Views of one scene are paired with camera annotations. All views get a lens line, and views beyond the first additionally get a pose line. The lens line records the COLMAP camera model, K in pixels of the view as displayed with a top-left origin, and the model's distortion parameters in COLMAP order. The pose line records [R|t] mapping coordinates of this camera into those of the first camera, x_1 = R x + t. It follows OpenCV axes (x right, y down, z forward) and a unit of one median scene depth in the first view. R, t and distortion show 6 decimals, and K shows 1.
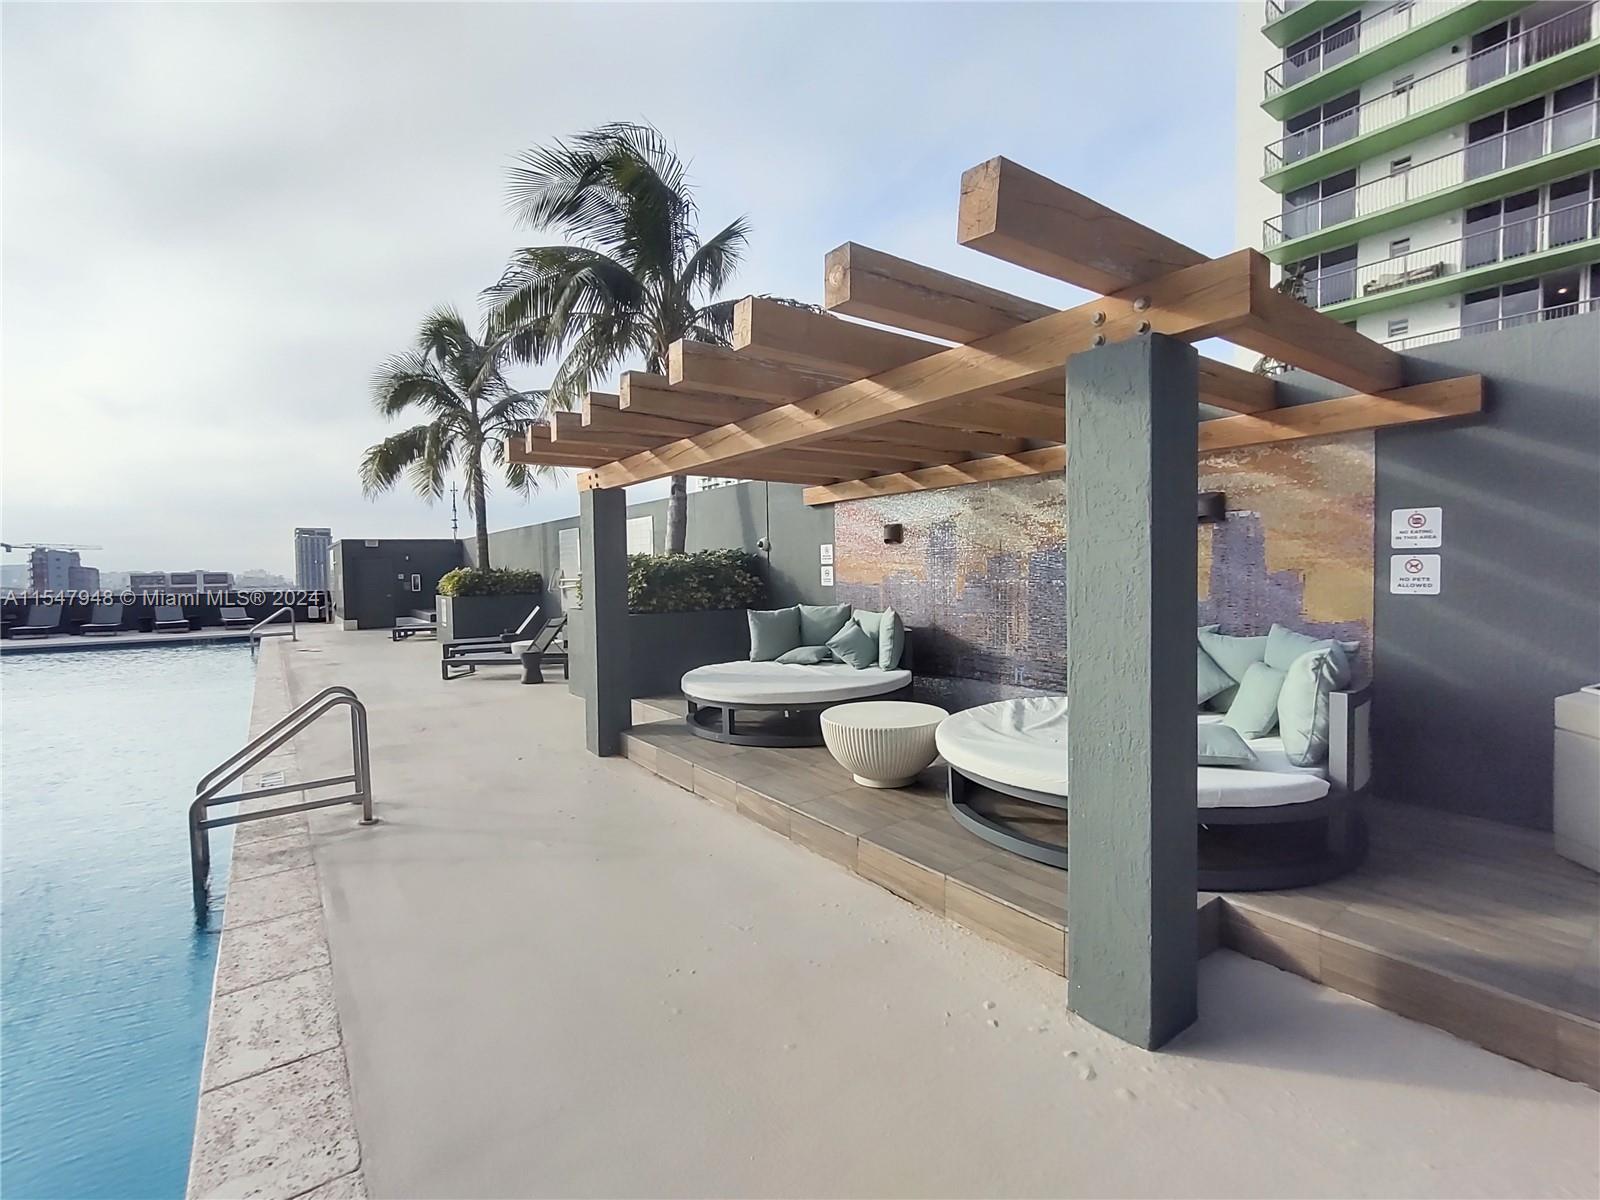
lens RADIAL K [[726.1, 0, 800.0], [0, 726.1, 600.0], [0, 0, 1]] dist [-0.008381, -0.000328]
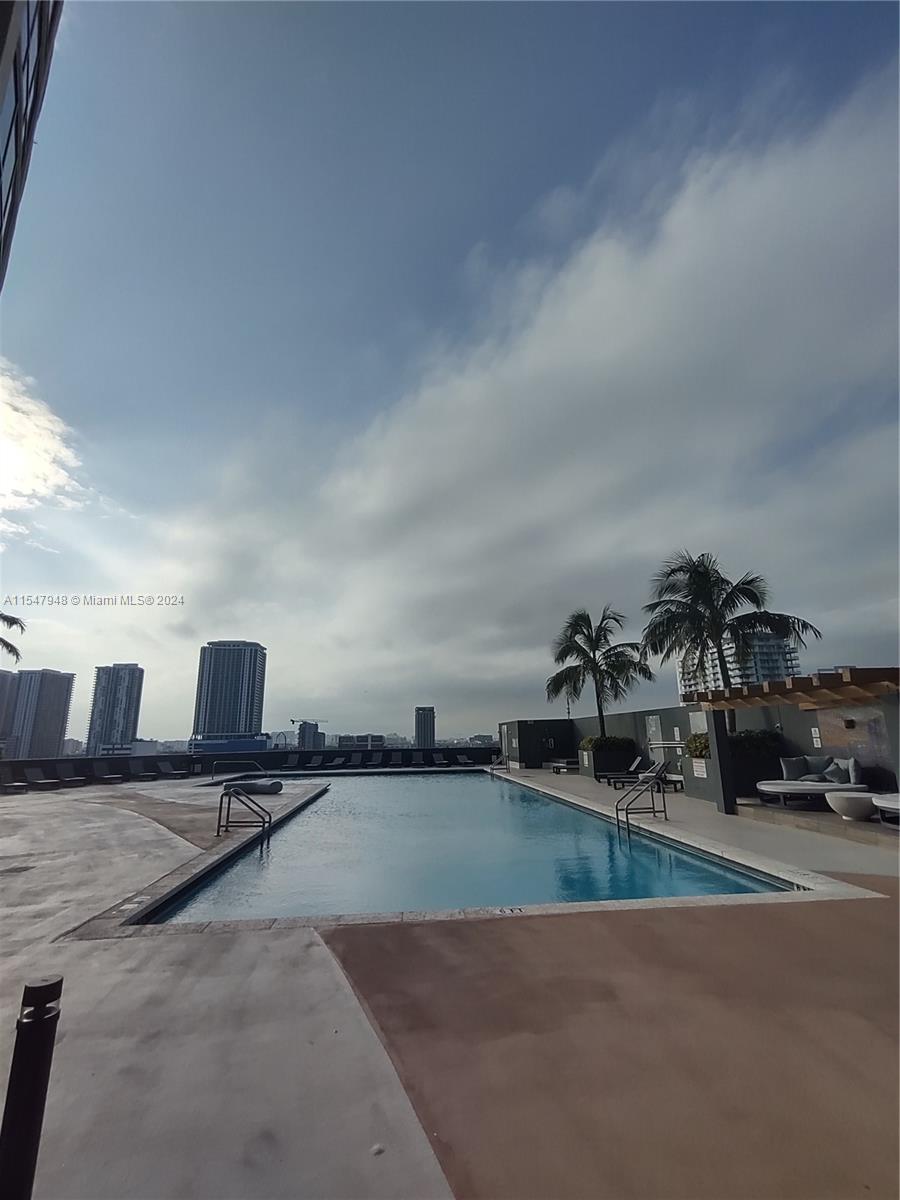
lens RADIAL K [[544.6, 0, 447.5], [0, 544.6, 607.4], [0, 0, 1]] dist [-0.008381, -0.000328]
pose [[0.861581, -0.115708, -0.494257, -0.068531], [-0.019258, 0.965523, -0.259604, 0.018992], [0.507255, 0.233188, 0.829648, -1.030984]]
